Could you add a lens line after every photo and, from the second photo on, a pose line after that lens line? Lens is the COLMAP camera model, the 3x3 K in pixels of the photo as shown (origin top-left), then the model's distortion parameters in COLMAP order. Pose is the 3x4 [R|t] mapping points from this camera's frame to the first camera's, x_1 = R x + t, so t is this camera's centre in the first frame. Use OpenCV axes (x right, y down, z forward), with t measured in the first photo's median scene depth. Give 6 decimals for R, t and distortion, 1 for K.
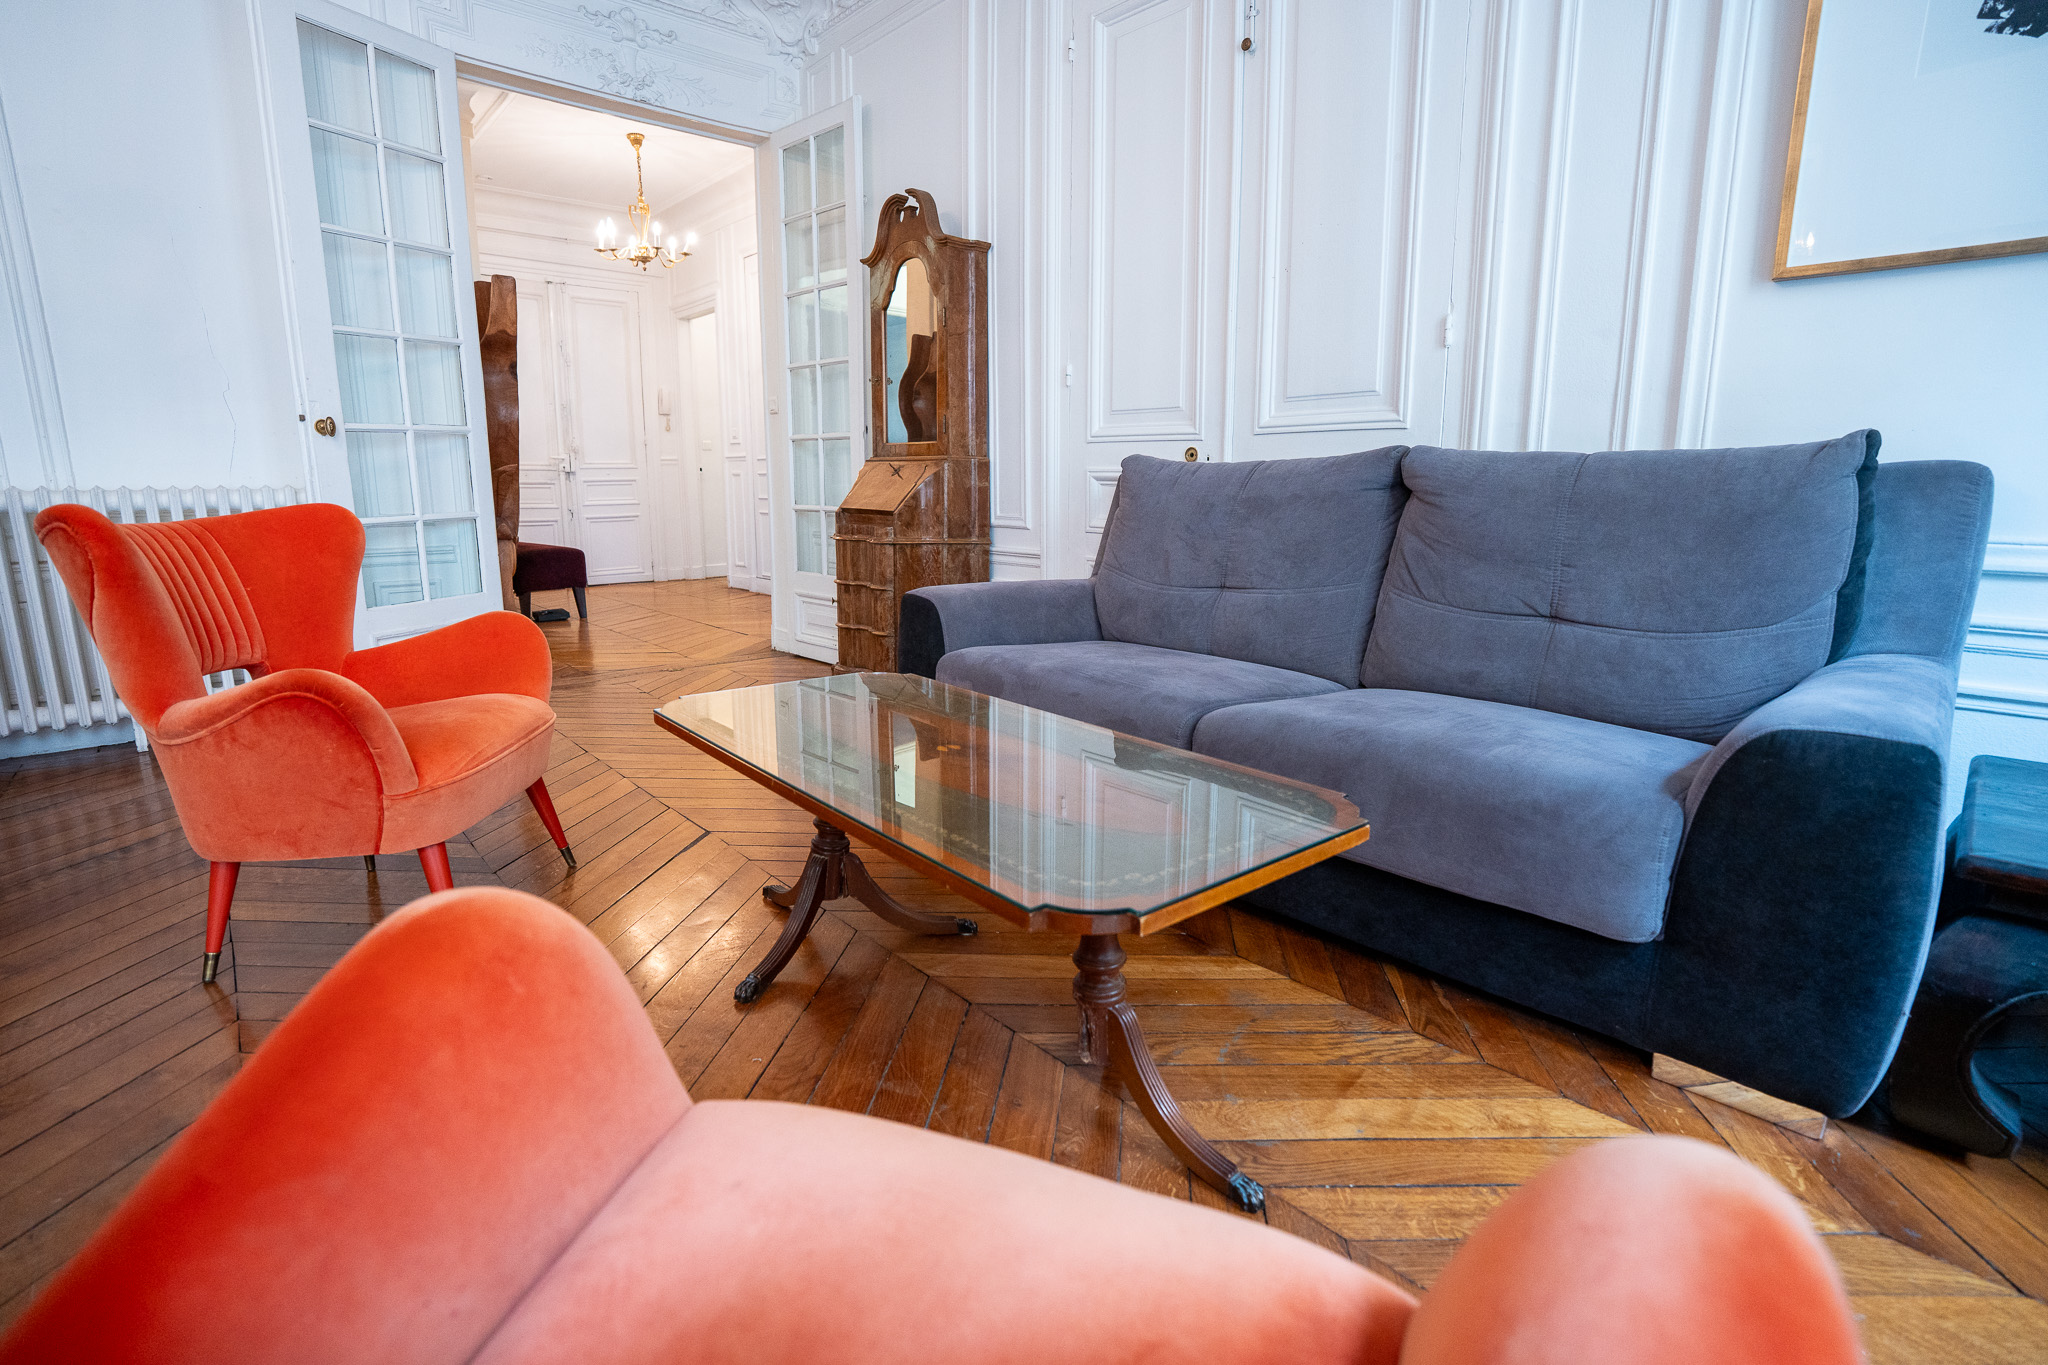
lens RADIAL K [[1002.4, 0, 1024.0], [0, 1002.4, 682.5], [0, 0, 1]] dist [-0.001997, -0.000006]
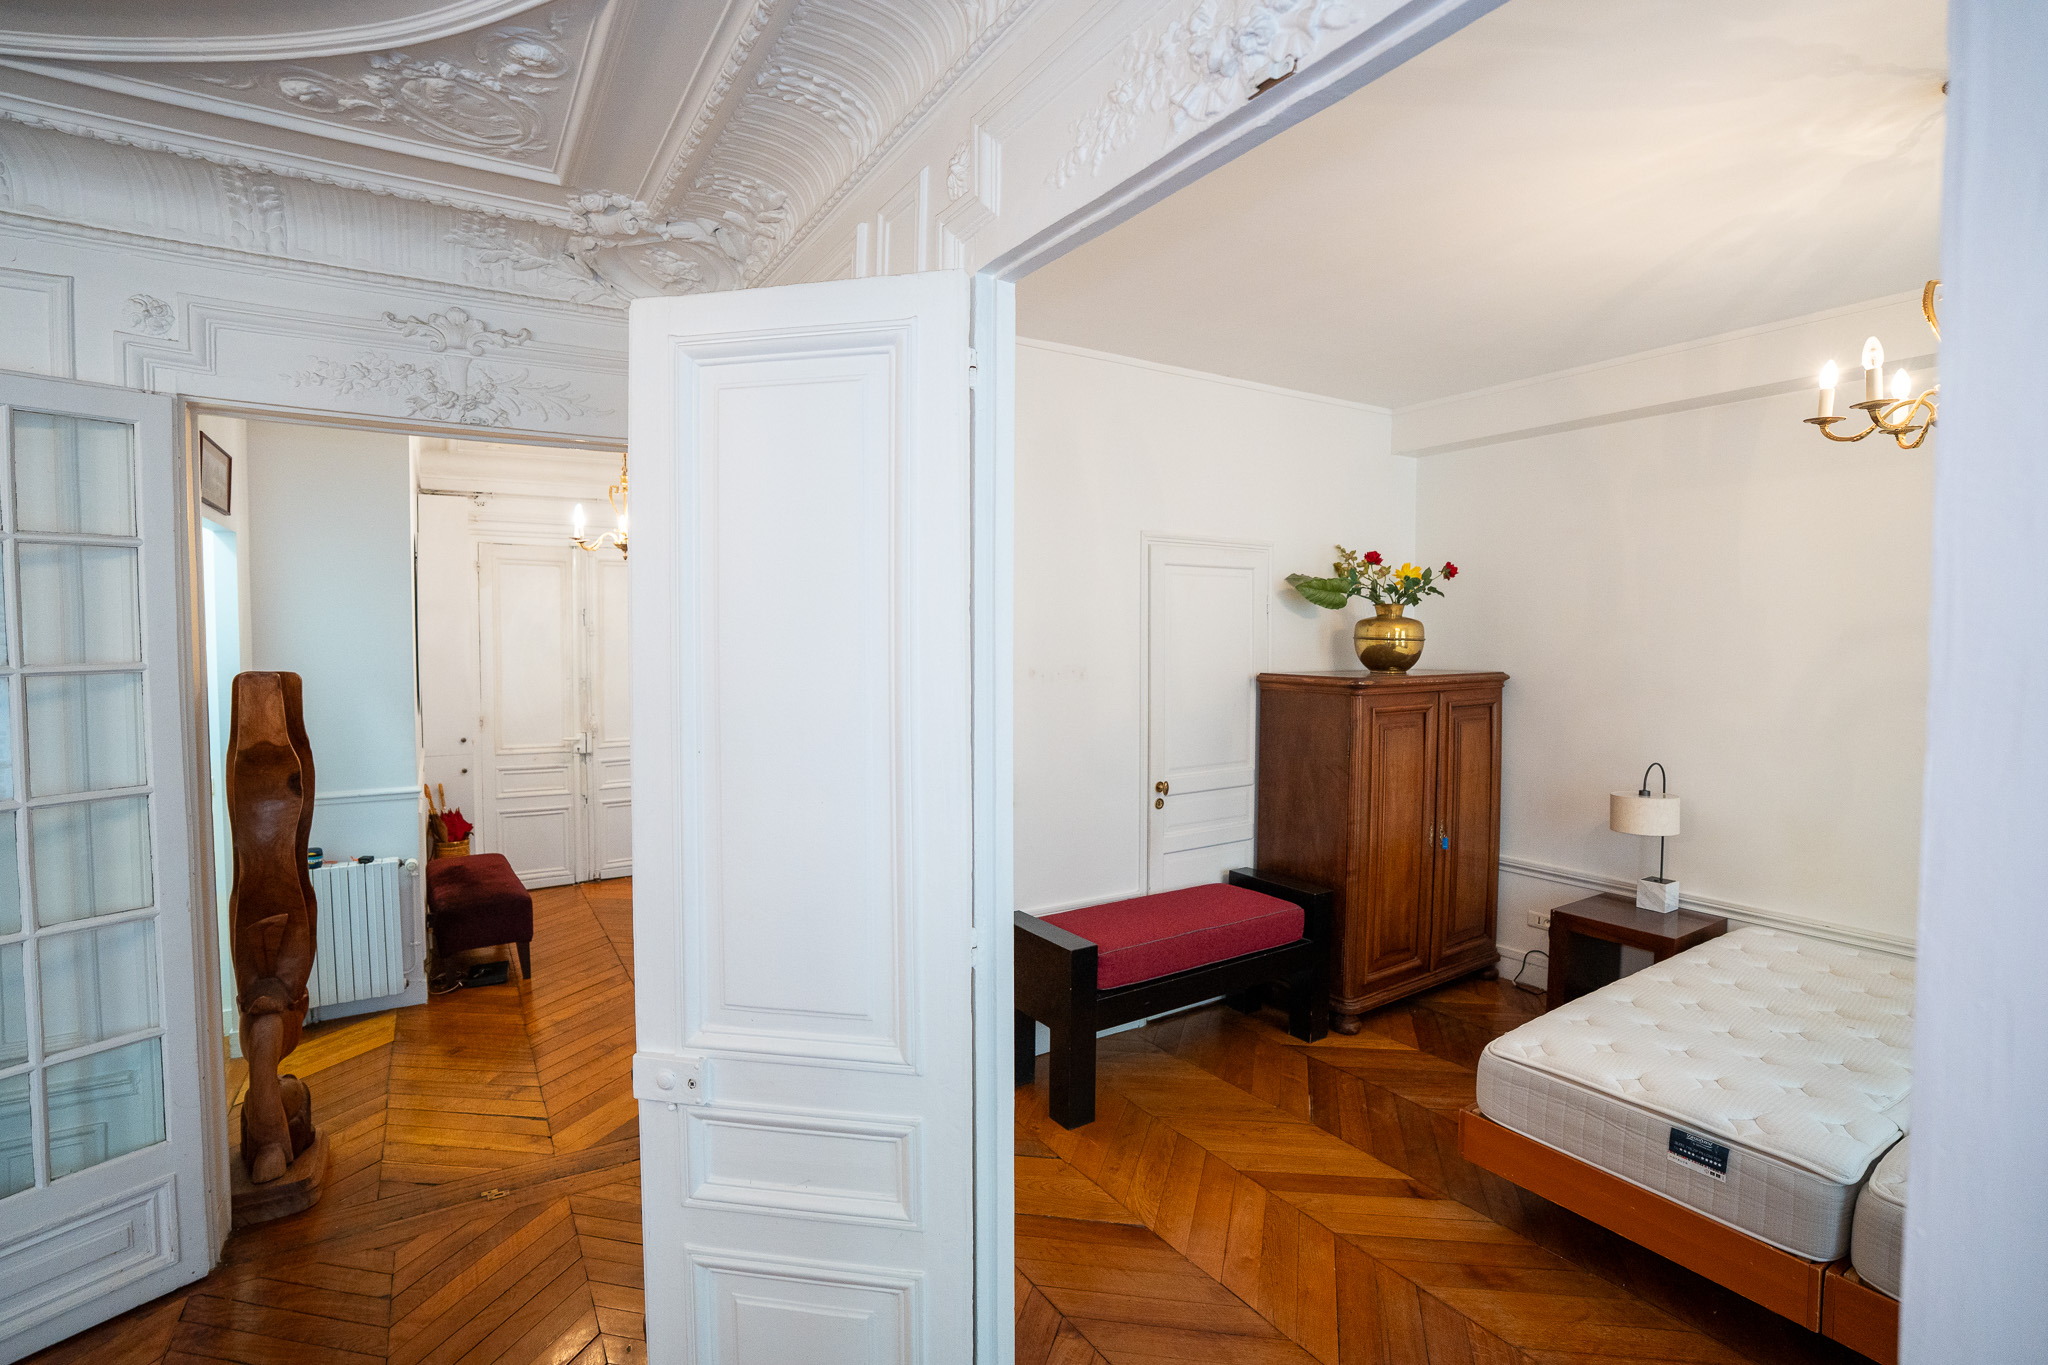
lens RADIAL K [[1002.4, 0, 1024.0], [0, 1002.4, 682.5], [0, 0, 1]] dist [-0.001997, -0.000006]
pose [[0.984212, 0.006319, -0.176882, 0.148681], [-0.029991, 0.990865, -0.131480, -0.332839], [0.174435, 0.134709, 0.975411, 0.413559]]
